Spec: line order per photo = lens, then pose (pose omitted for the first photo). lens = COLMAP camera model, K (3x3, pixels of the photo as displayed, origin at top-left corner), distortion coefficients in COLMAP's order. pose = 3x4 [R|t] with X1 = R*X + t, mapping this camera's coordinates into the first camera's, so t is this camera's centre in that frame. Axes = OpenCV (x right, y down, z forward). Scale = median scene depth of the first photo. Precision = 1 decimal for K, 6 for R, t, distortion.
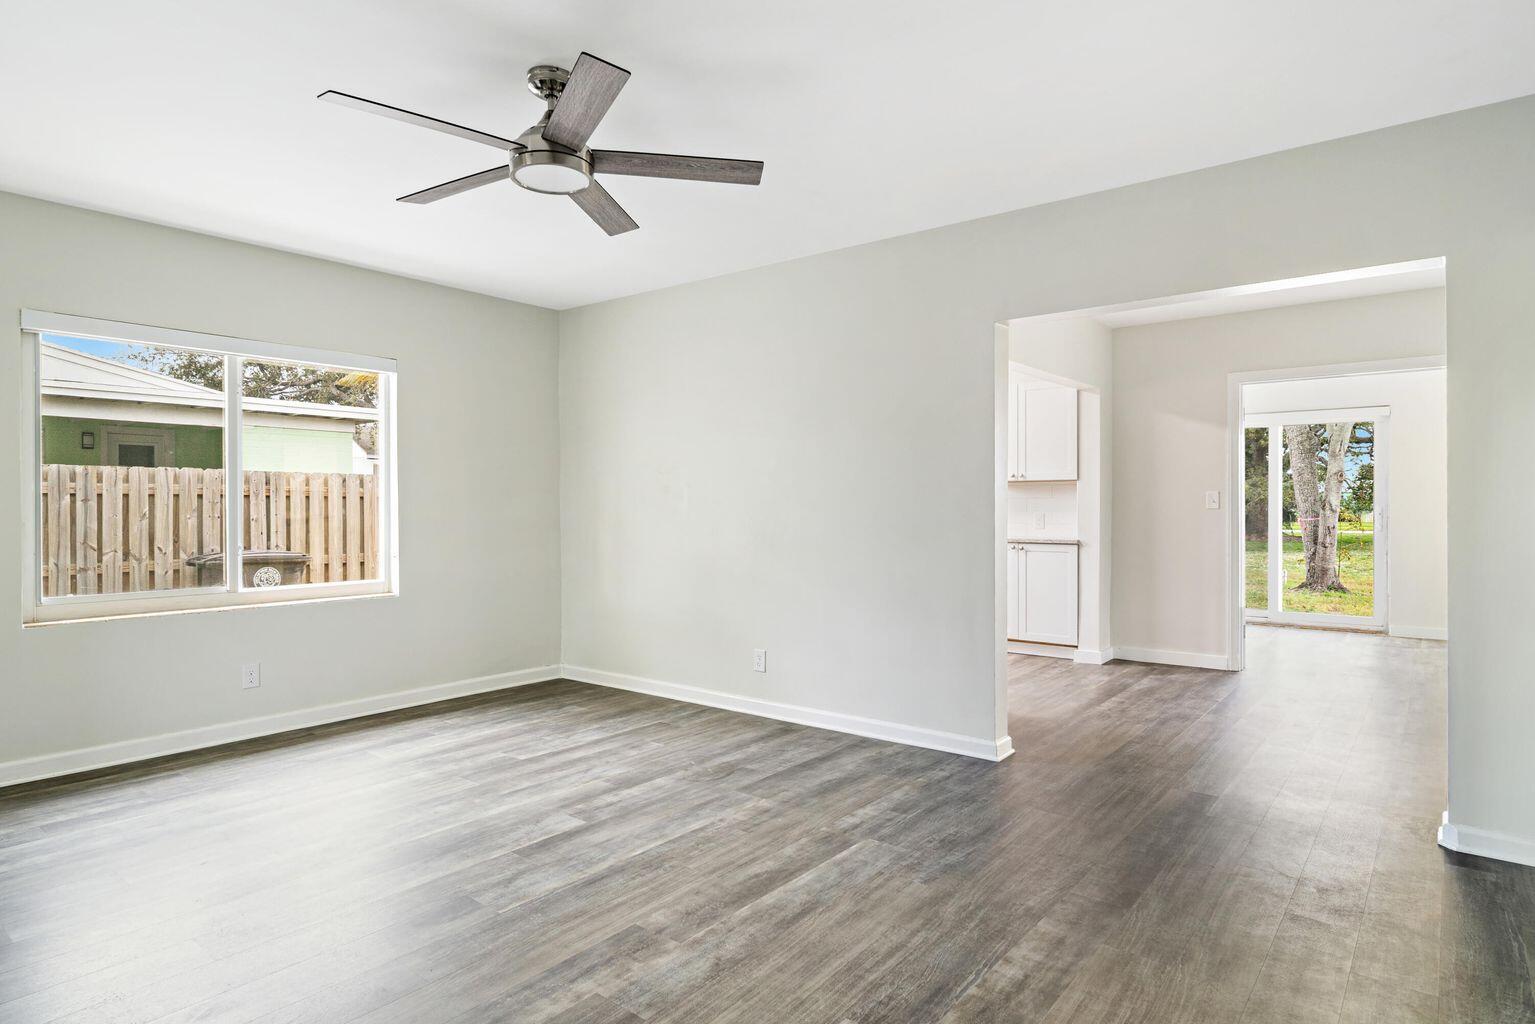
lens RADIAL K [[866.6, 0, 747.6], [0, 866.6, 504.3], [0, 0, 1]] dist [0.000077, -0.000927]
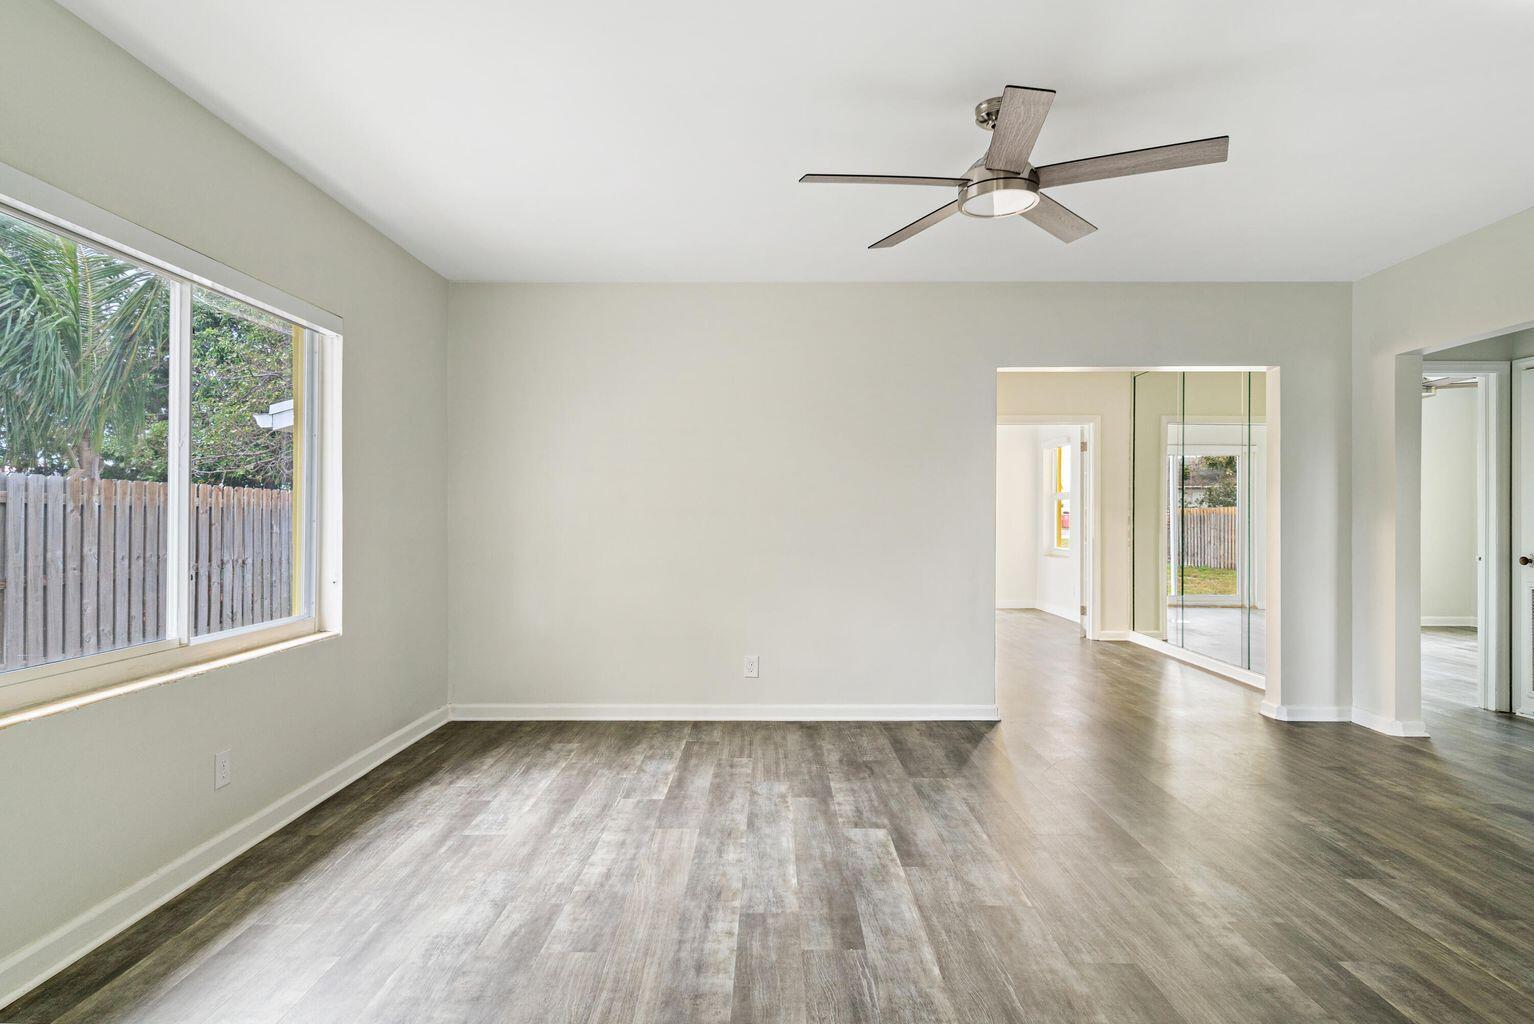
lens RADIAL K [[838.7, 0, 766.3], [0, 838.7, 512.4], [0, 0, 1]] dist [-0.002808, 0.003193]
pose [[0.782733, 0.002554, 0.622353, -0.799052], [-0.000703, 0.999995, -0.003219, -0.002958], [-0.622358, 0.002082, 0.782730, 0.272566]]
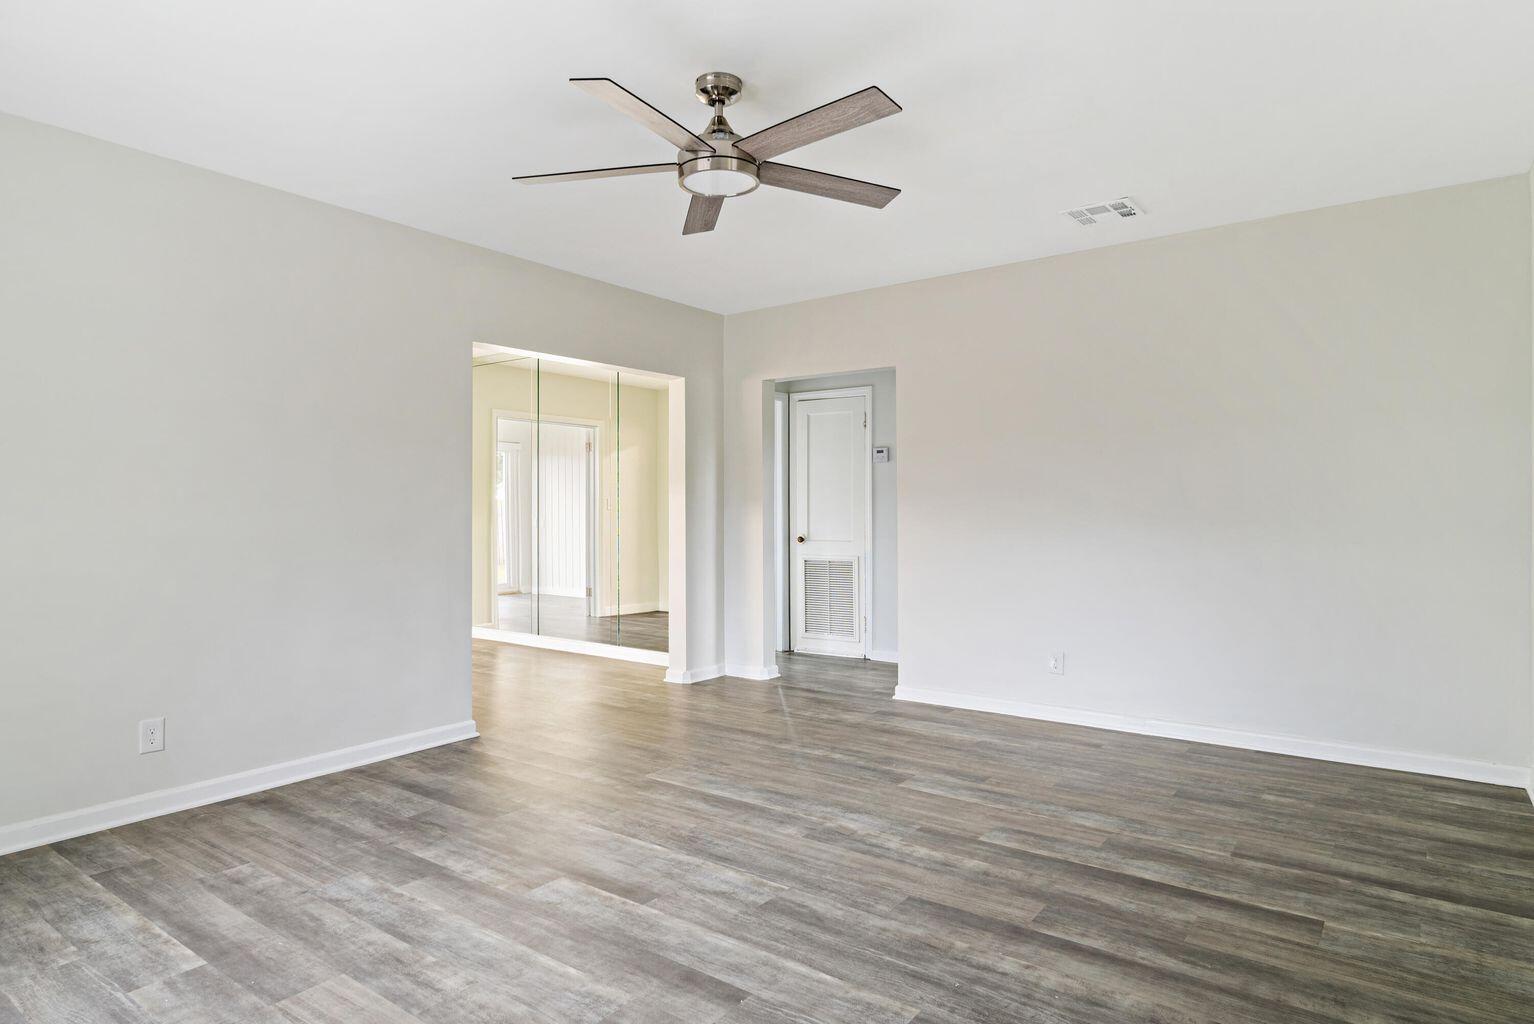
lens RADIAL K [[866.0, 0, 750.4], [0, 866.0, 506.6], [0, 0, 1]] dist [0.000077, -0.000927]
pose [[-0.036915, 0.002579, 0.999315, -0.923235], [0.002877, 0.999993, -0.002475, 0.000834], [-0.999314, 0.002784, -0.036922, 0.738571]]
